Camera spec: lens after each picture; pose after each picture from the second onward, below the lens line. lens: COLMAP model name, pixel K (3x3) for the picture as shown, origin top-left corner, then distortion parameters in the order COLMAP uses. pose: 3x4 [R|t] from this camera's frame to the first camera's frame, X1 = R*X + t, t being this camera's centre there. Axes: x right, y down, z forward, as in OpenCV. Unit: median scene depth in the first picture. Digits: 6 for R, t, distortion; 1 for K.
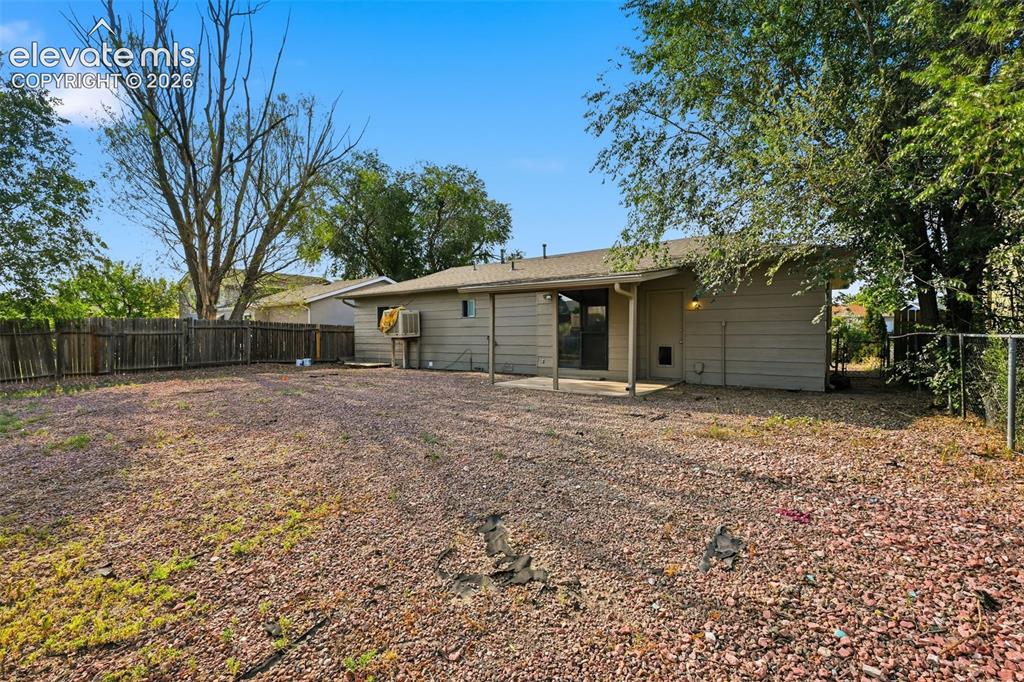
lens RADIAL K [[434.5, 0, 514.8], [0, 434.5, 338.8], [0, 0, 1]] dist [-0.001085, -0.000195]
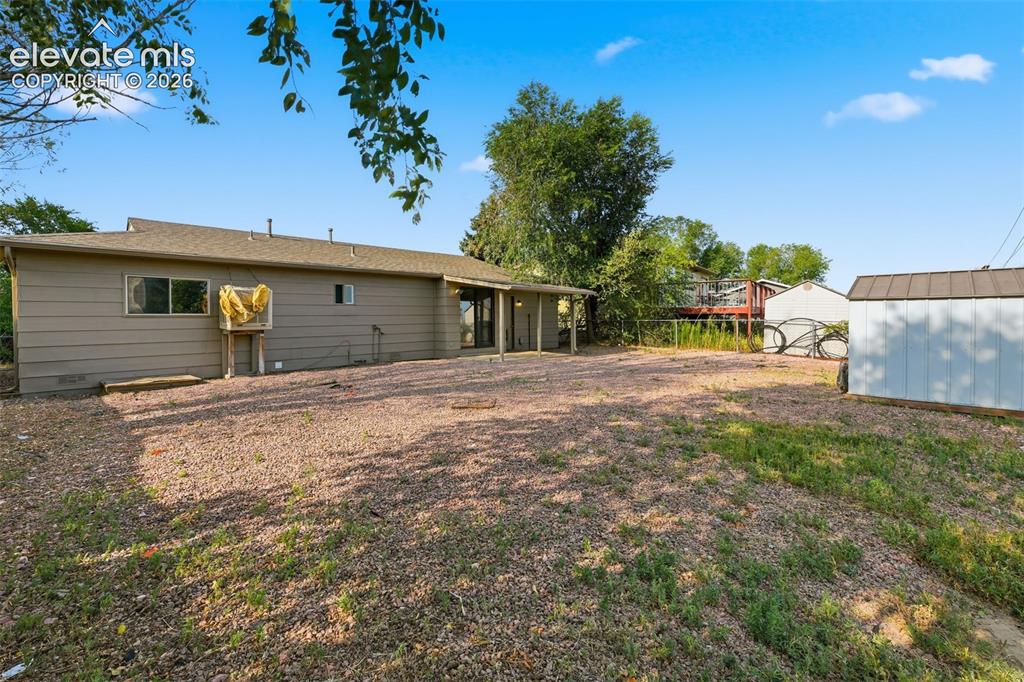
lens RADIAL K [[431.4, 0, 505.6], [0, 431.4, 342.7], [0, 0, 1]] dist [-0.001377, -0.000091]
pose [[0.194764, -0.047870, 0.979681, -0.862919], [0.024546, 0.998733, 0.043921, -0.002587], [-0.980543, 0.015493, 0.195693, 0.496215]]
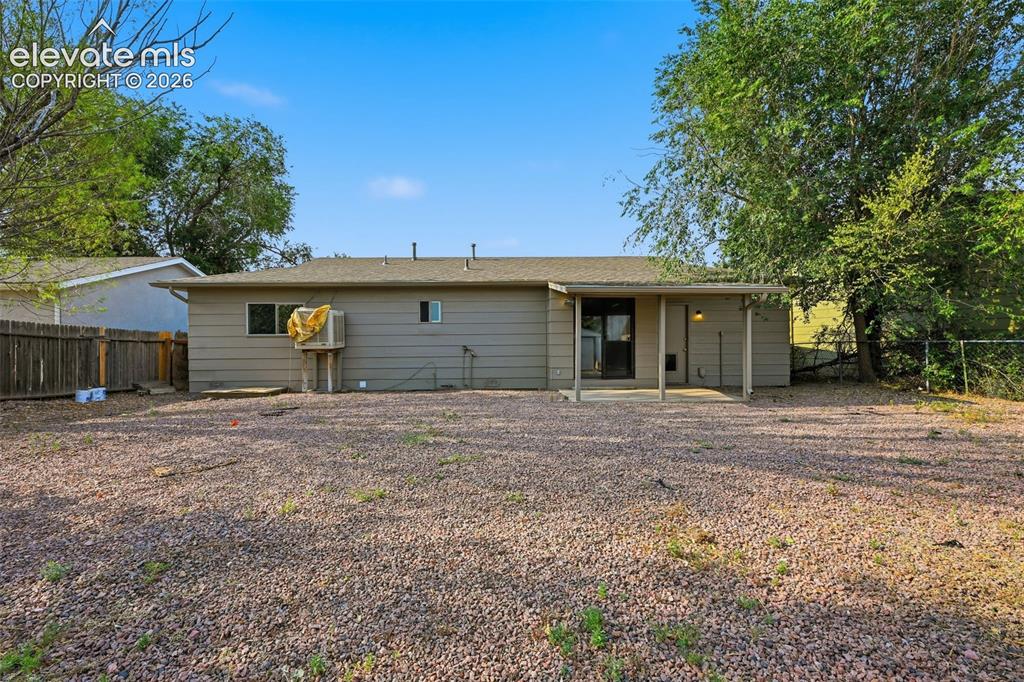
lens RADIAL K [[431.4, 0, 505.6], [0, 431.4, 342.7], [0, 0, 1]] dist [-0.001377, -0.000091]
pose [[0.802238, 0.001681, 0.597002, -0.452301], [0.010237, 0.999810, -0.016571, 0.001965], [-0.596916, 0.019406, 0.802069, 0.274552]]
